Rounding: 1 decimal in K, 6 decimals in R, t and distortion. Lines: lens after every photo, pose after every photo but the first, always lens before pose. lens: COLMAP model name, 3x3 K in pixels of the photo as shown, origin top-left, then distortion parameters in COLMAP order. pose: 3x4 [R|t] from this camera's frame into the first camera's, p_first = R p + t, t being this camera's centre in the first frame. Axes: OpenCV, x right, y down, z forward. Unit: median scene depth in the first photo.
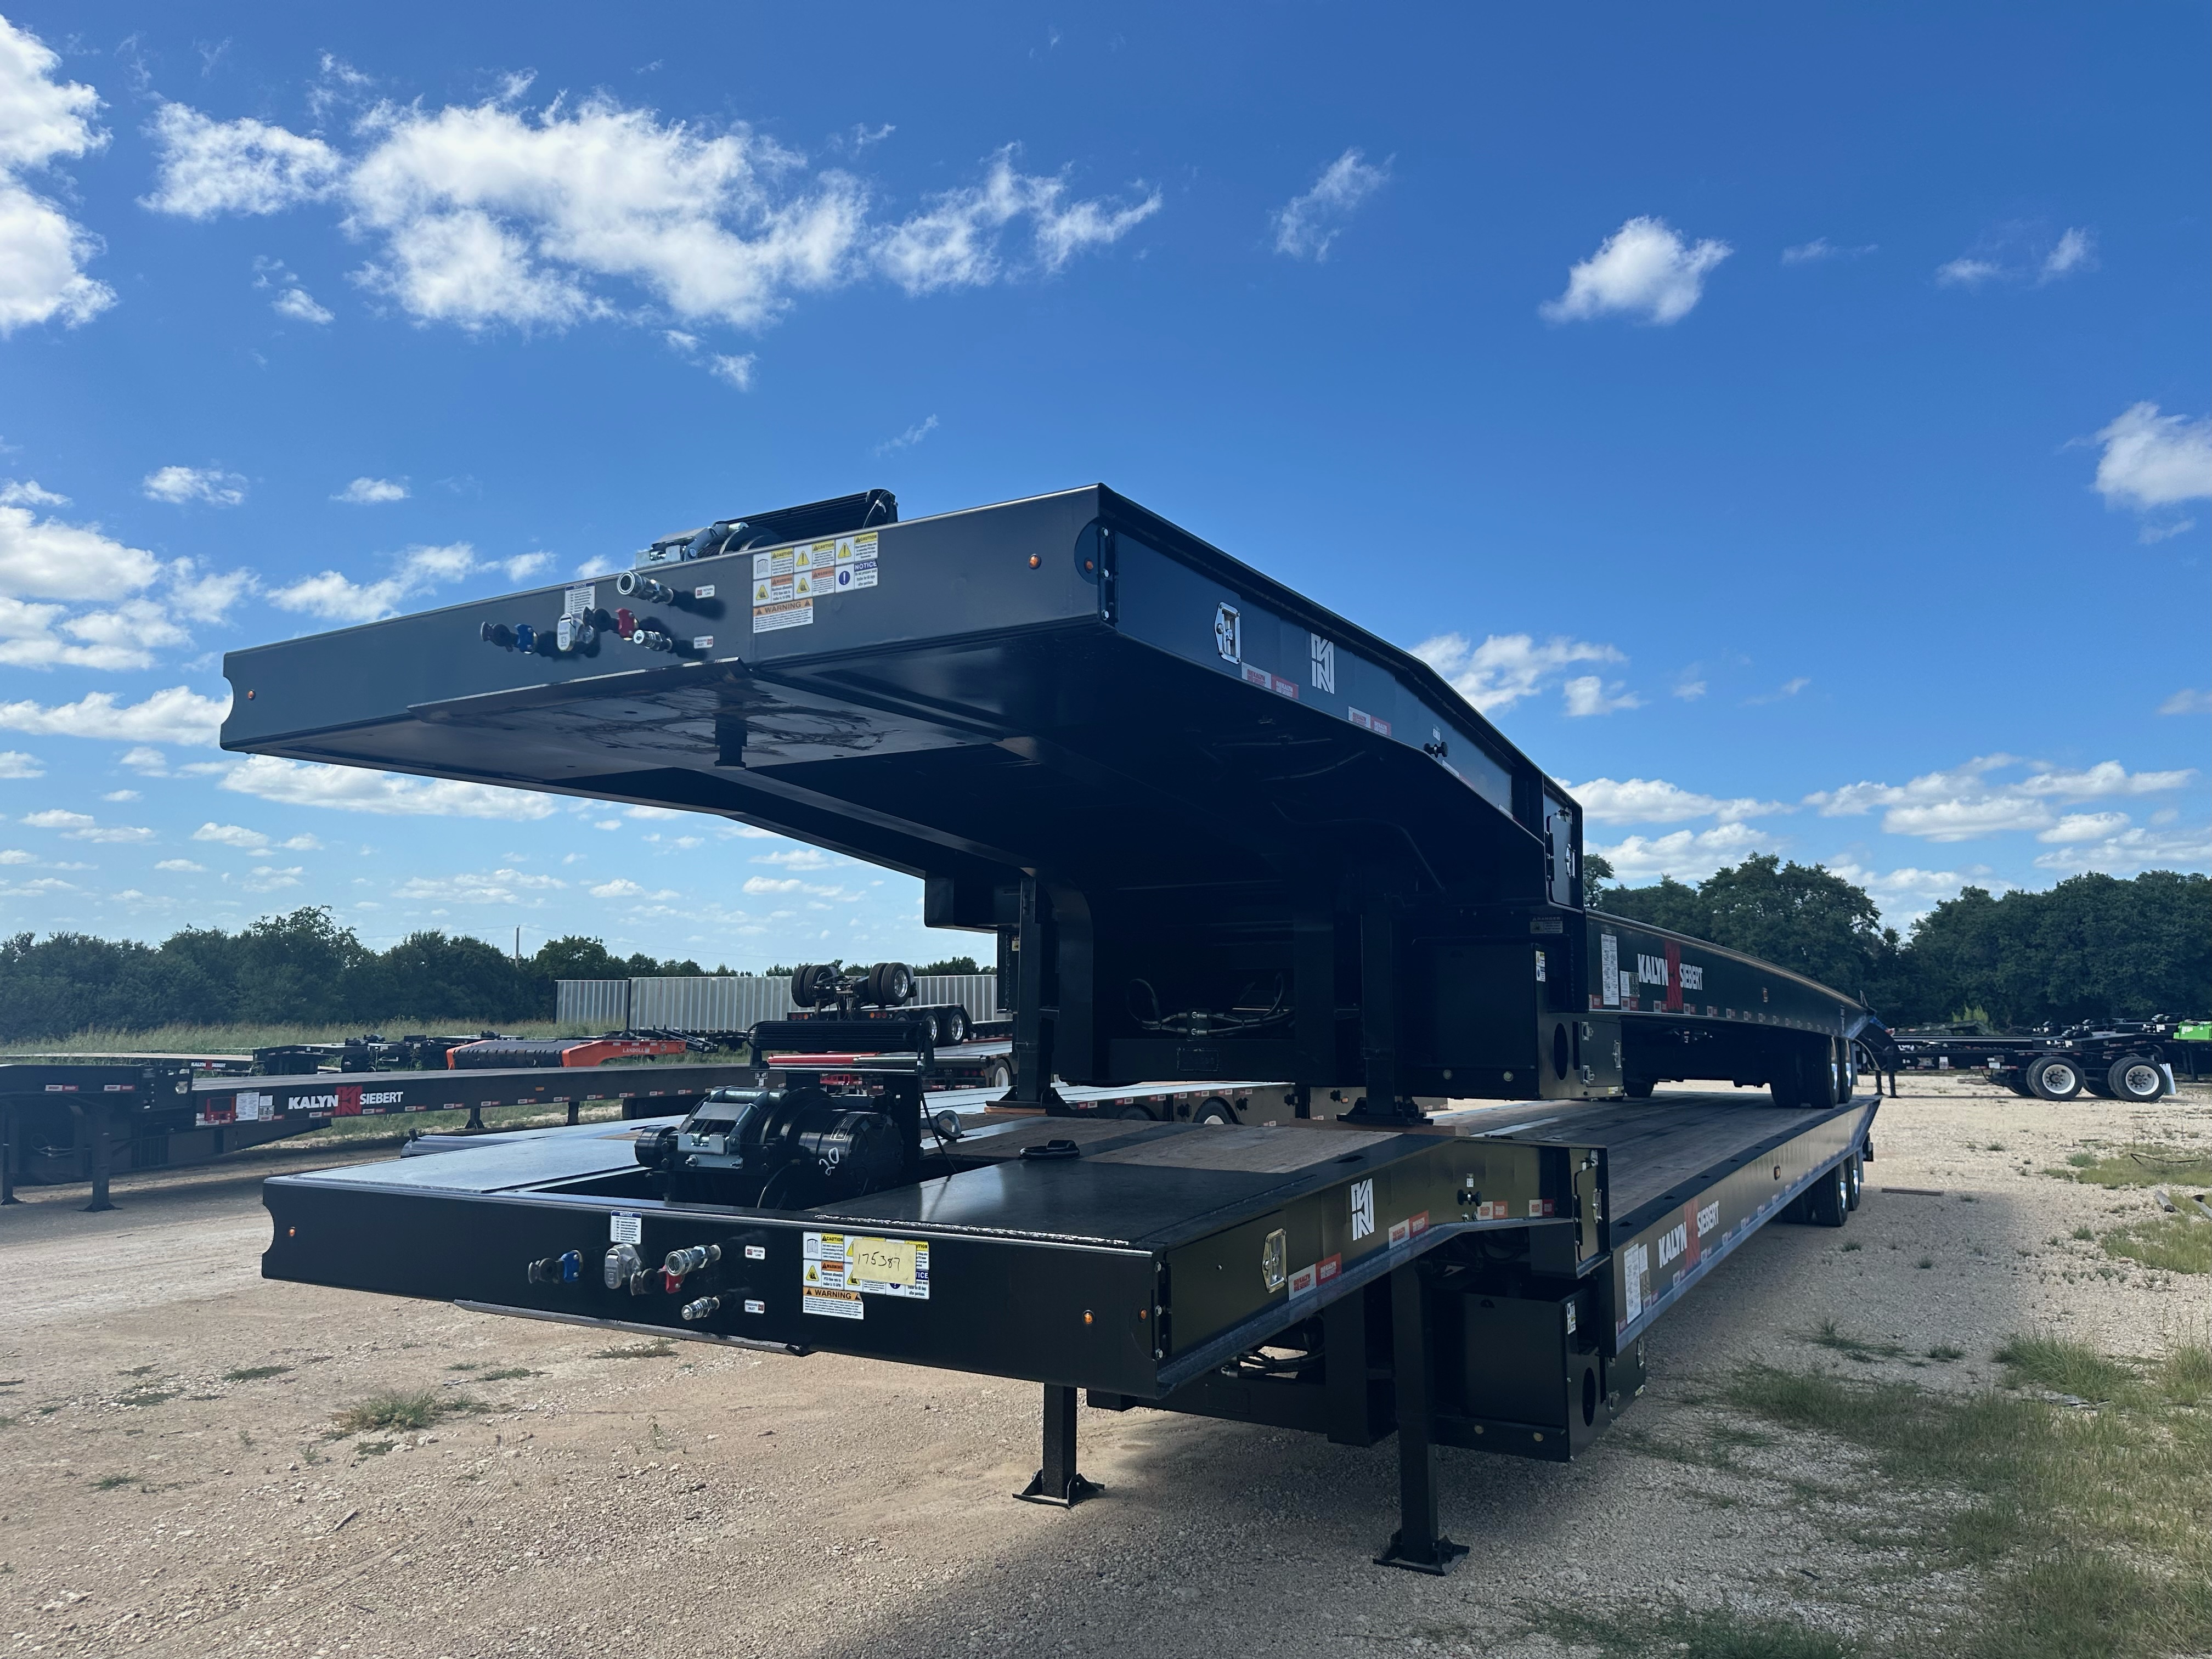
lens RADIAL K [[1577.8, 0, 1107.5], [0, 1577.8, 830.3], [0, 0, 1]] dist [0.025557, -0.044705]
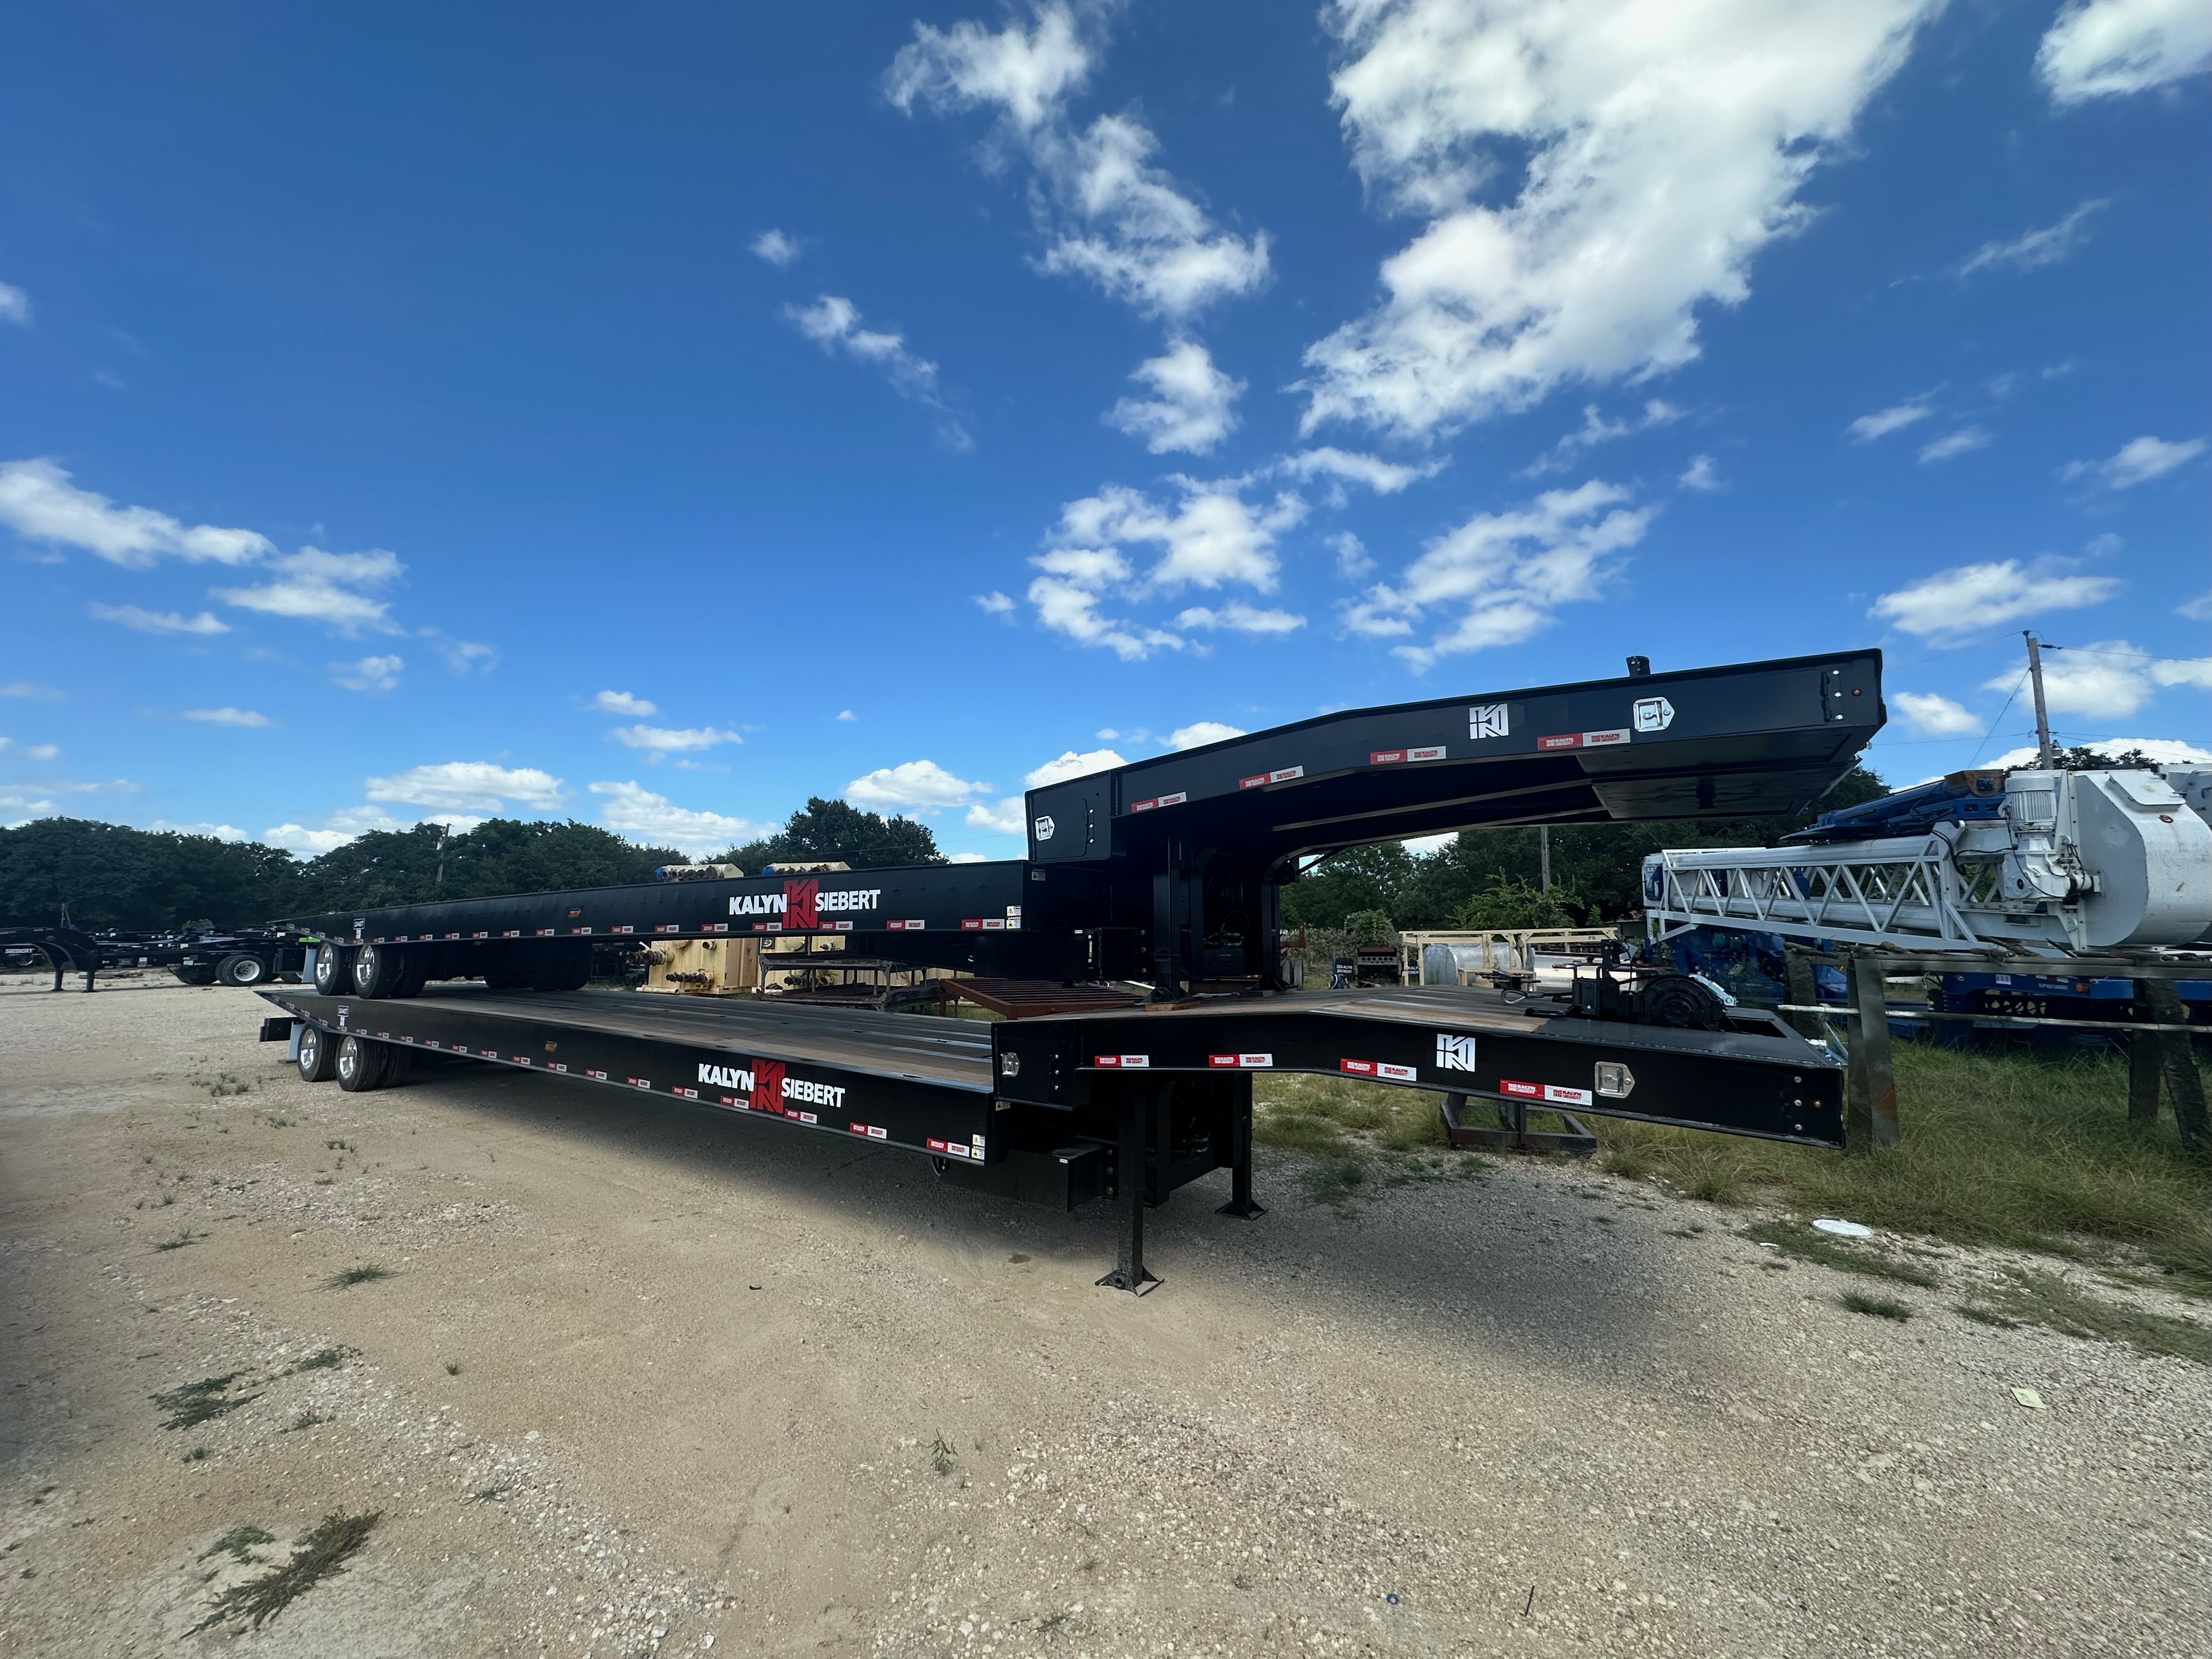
lens RADIAL K [[889.8, 0, 1106.8], [0, 889.8, 830.1], [0, 0, 1]] dist [-0.000003, -0.000011]
pose [[0.048535, 0.114714, 0.992212, -0.079033], [-0.123008, 0.986507, -0.108038, 0.011657], [-0.991218, -0.116806, 0.061991, 0.096911]]
